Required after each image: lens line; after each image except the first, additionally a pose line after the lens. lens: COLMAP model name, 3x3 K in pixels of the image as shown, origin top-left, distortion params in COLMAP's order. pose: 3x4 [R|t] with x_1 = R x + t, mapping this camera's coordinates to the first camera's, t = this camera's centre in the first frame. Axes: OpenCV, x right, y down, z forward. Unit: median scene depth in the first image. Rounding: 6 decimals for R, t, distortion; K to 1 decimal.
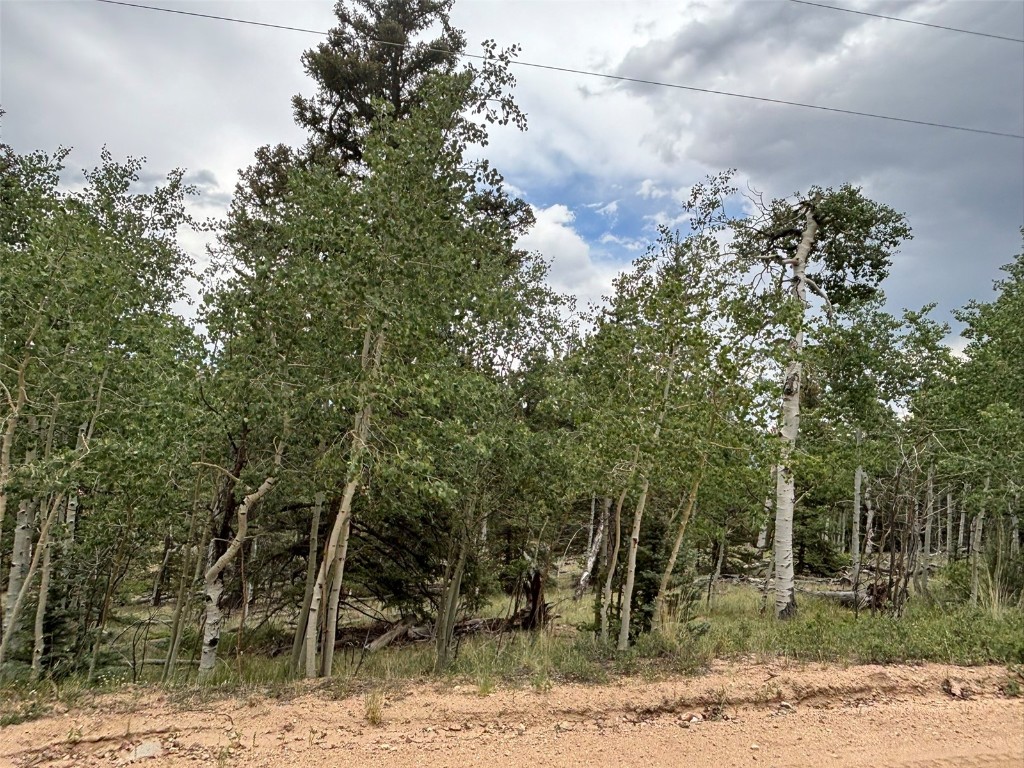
lens RADIAL K [[656.1, 0, 512.0], [0, 656.1, 384.0], [0, 0, 1]] dist [0.096298, -0.000618]
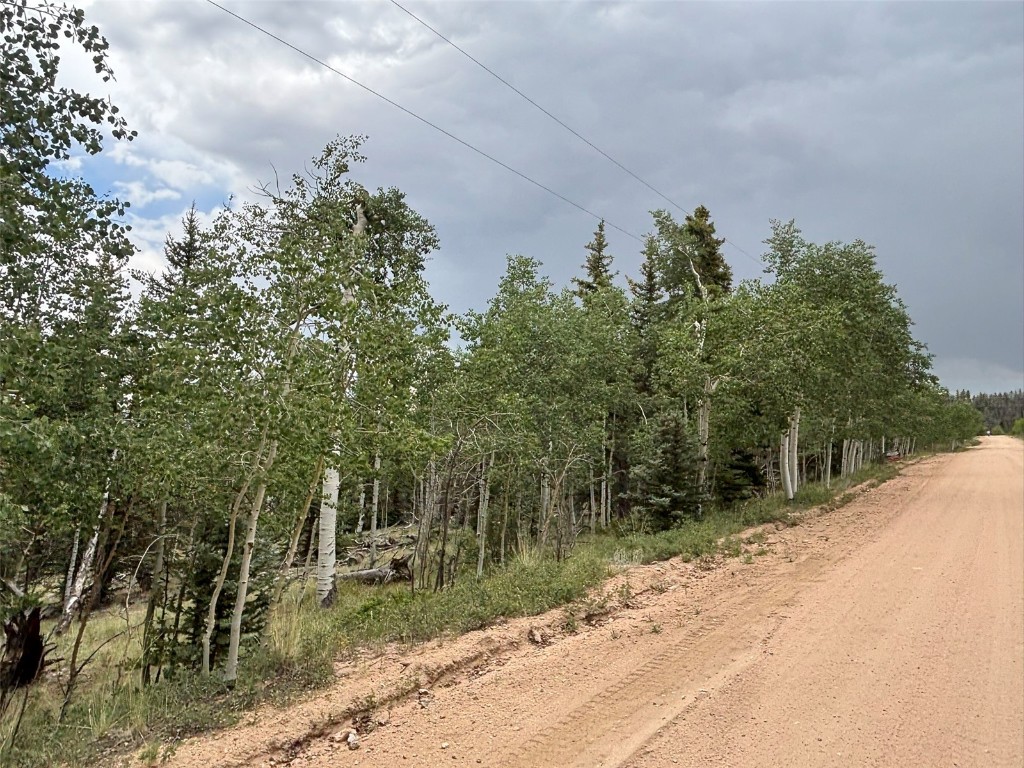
lens RADIAL K [[689.2, 0, 512.0], [0, 689.2, 384.0], [0, 0, 1]] dist [0.055215, 0.001362]
pose [[0.793585, 0.031558, 0.607640, -0.114503], [-0.042203, 0.999104, 0.003228, 0.021945], [-0.606994, -0.028206, 0.794206, 0.137374]]
